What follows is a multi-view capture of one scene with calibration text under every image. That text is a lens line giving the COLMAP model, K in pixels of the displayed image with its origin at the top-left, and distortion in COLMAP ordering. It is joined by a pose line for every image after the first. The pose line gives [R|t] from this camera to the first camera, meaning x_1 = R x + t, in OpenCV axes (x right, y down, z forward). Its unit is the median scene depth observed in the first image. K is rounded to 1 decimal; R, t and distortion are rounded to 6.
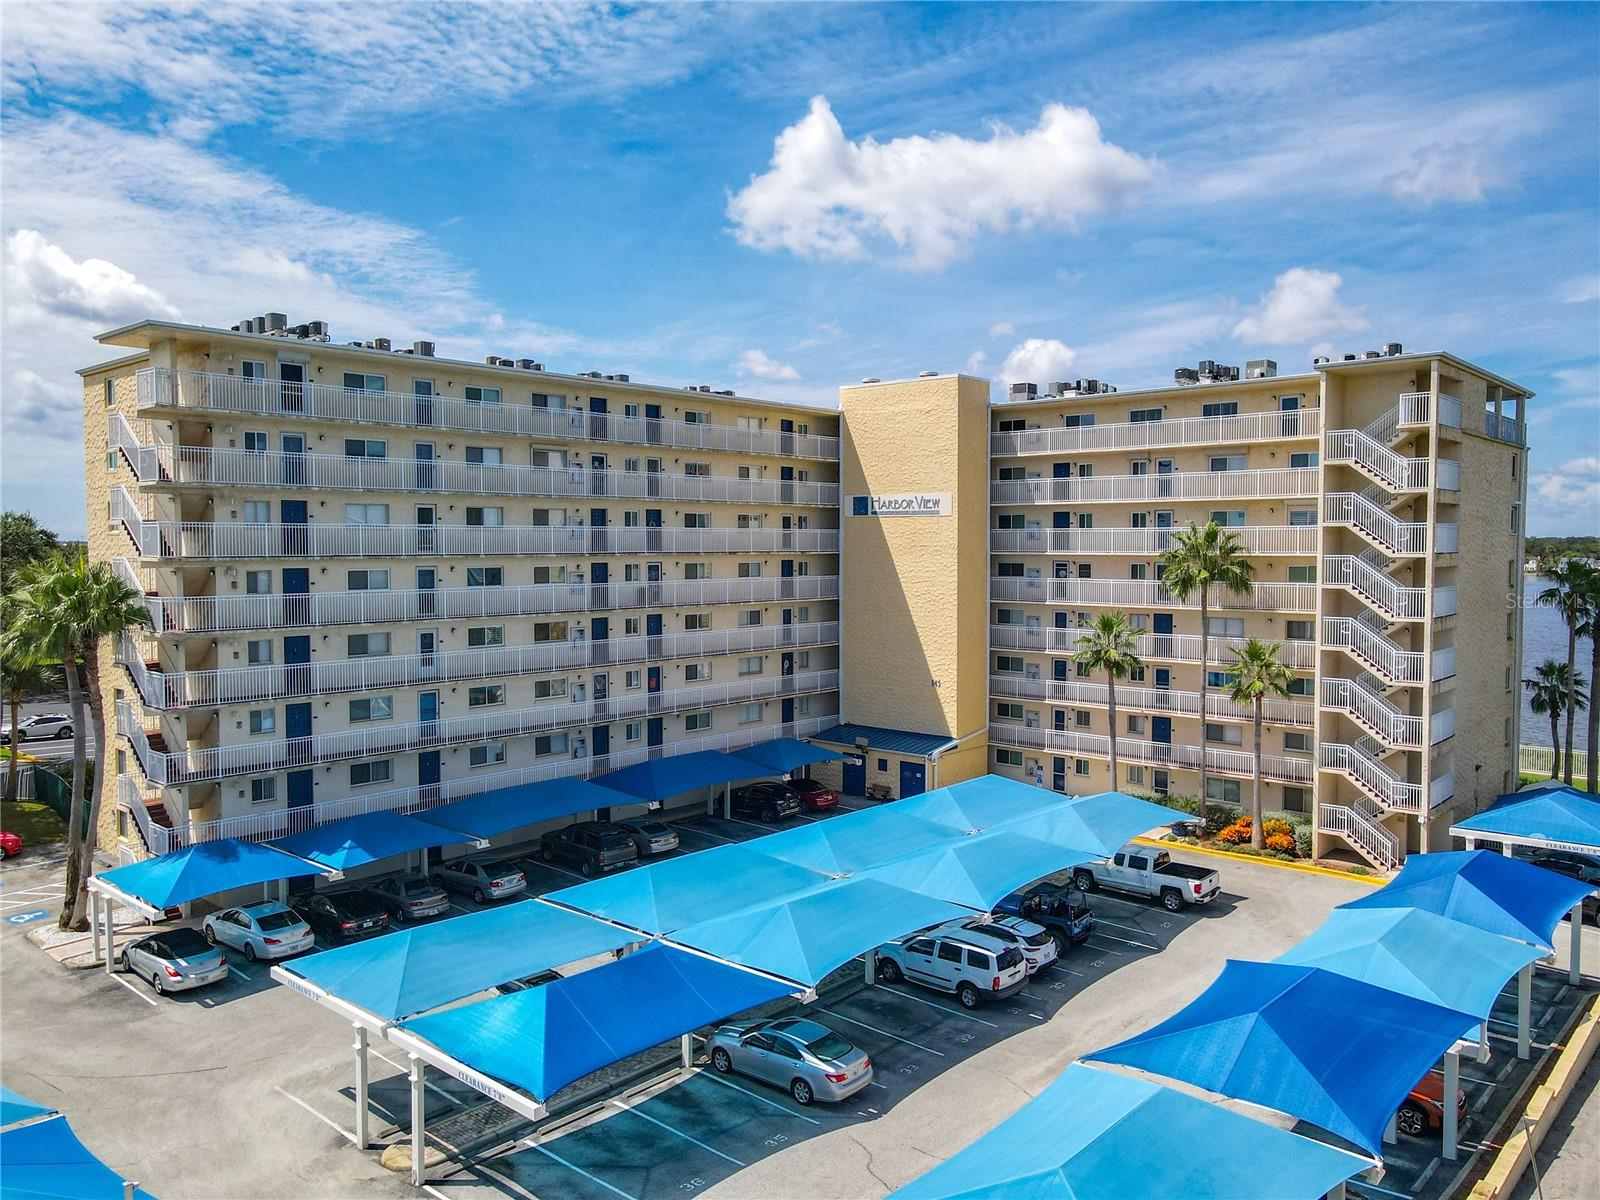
lens RADIAL K [[1168.9, 0, 815.9], [0, 1168.9, 595.4], [0, 0, 1]] dist [0.029868, -0.017030]
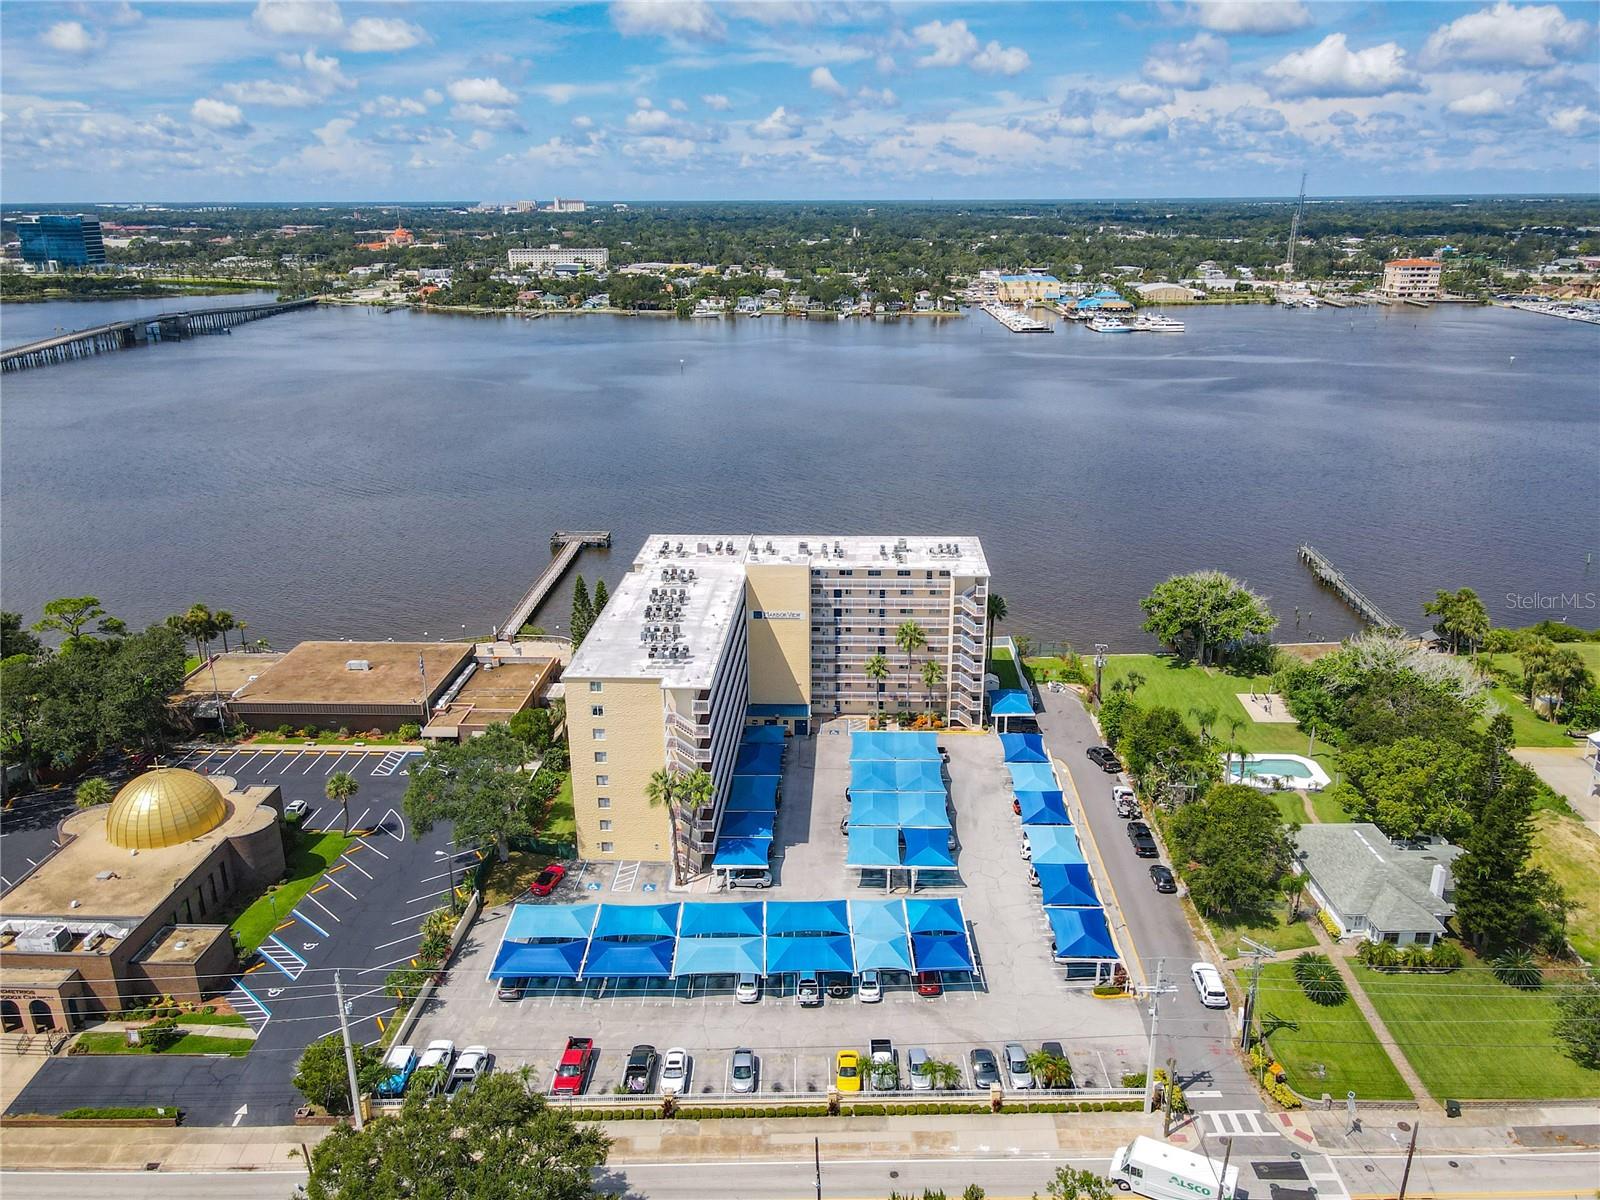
lens RADIAL K [[1167.2, 0, 815.0], [0, 1167.2, 595.7], [0, 0, 1]] dist [0.023267, -0.010686]
pose [[0.776299, -0.206176, 0.595694, -1.534574], [0.033557, 0.957175, 0.287558, -0.957913], [-0.629471, -0.203241, 0.749973, -0.960859]]
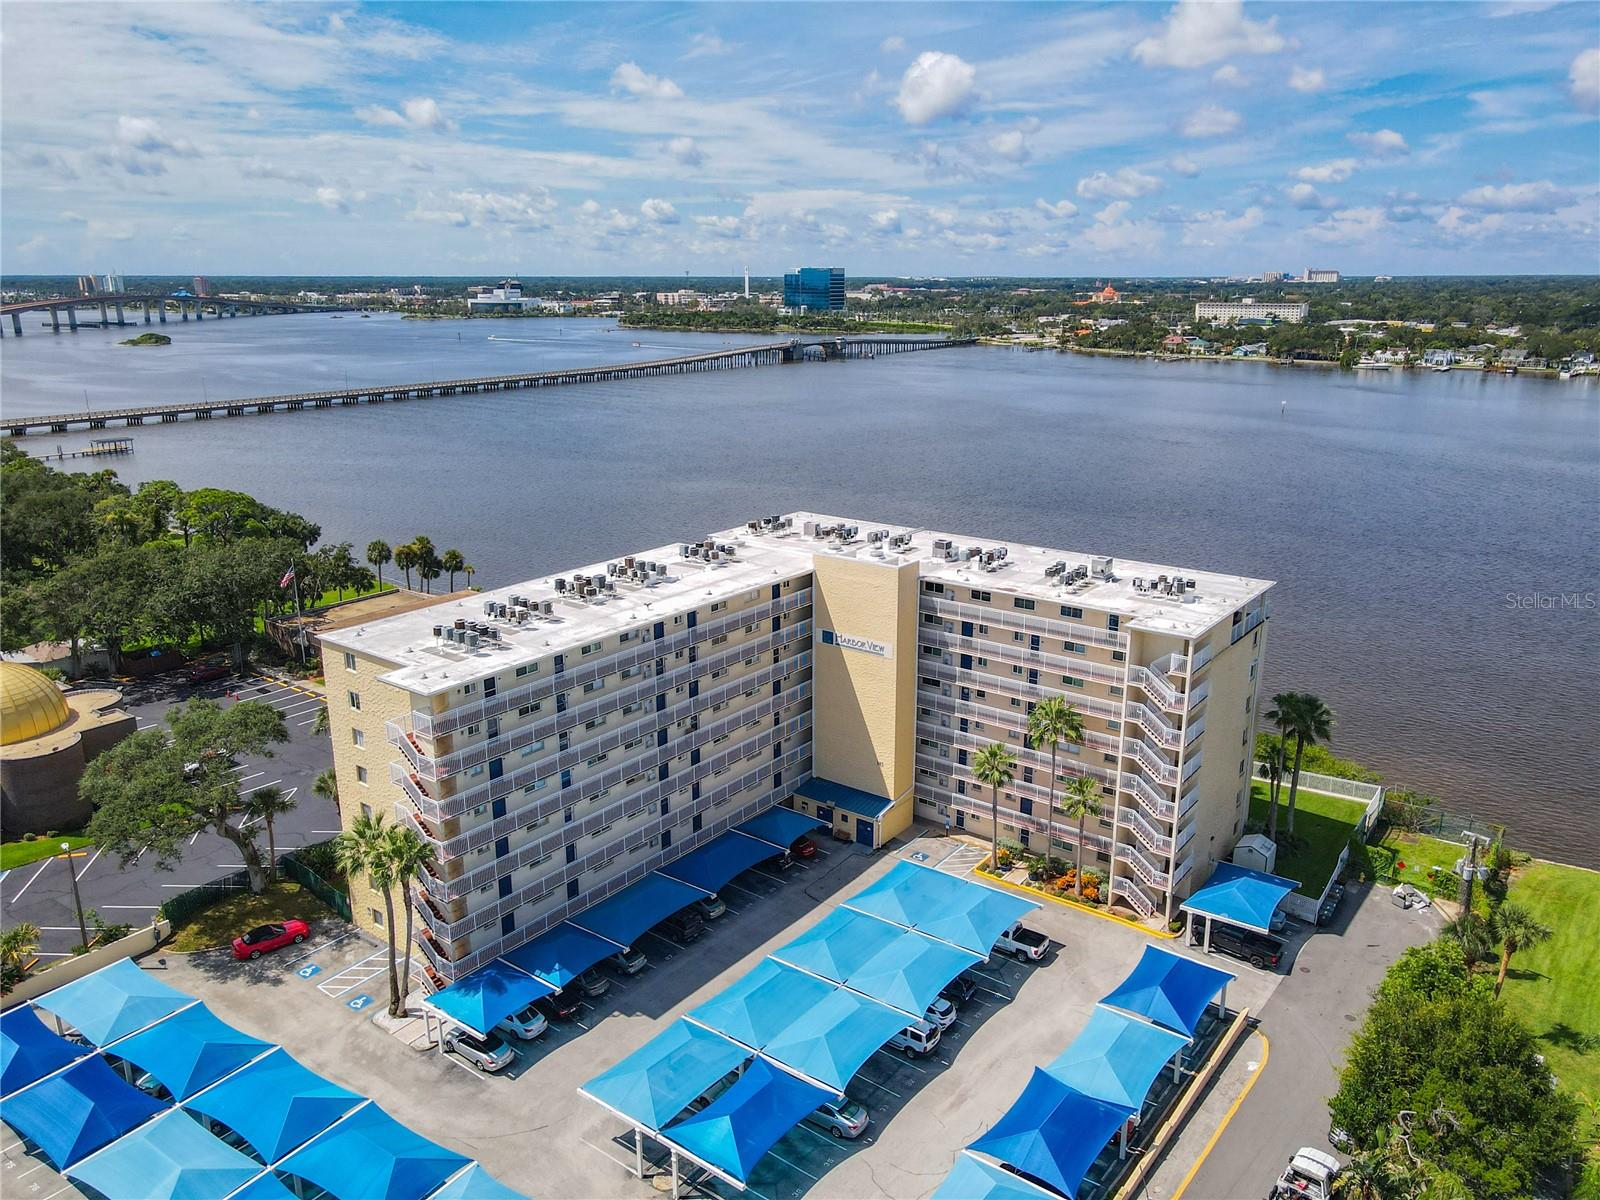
lens RADIAL K [[1170.6, 0, 816.4], [0, 1170.6, 598.6], [0, 0, 1]] dist [0.002358, 0.036700]
pose [[0.996570, -0.019537, 0.080415, -0.112084], [0.001204, 0.975051, 0.221979, -0.553338], [-0.082745, -0.221120, 0.971730, -0.472021]]
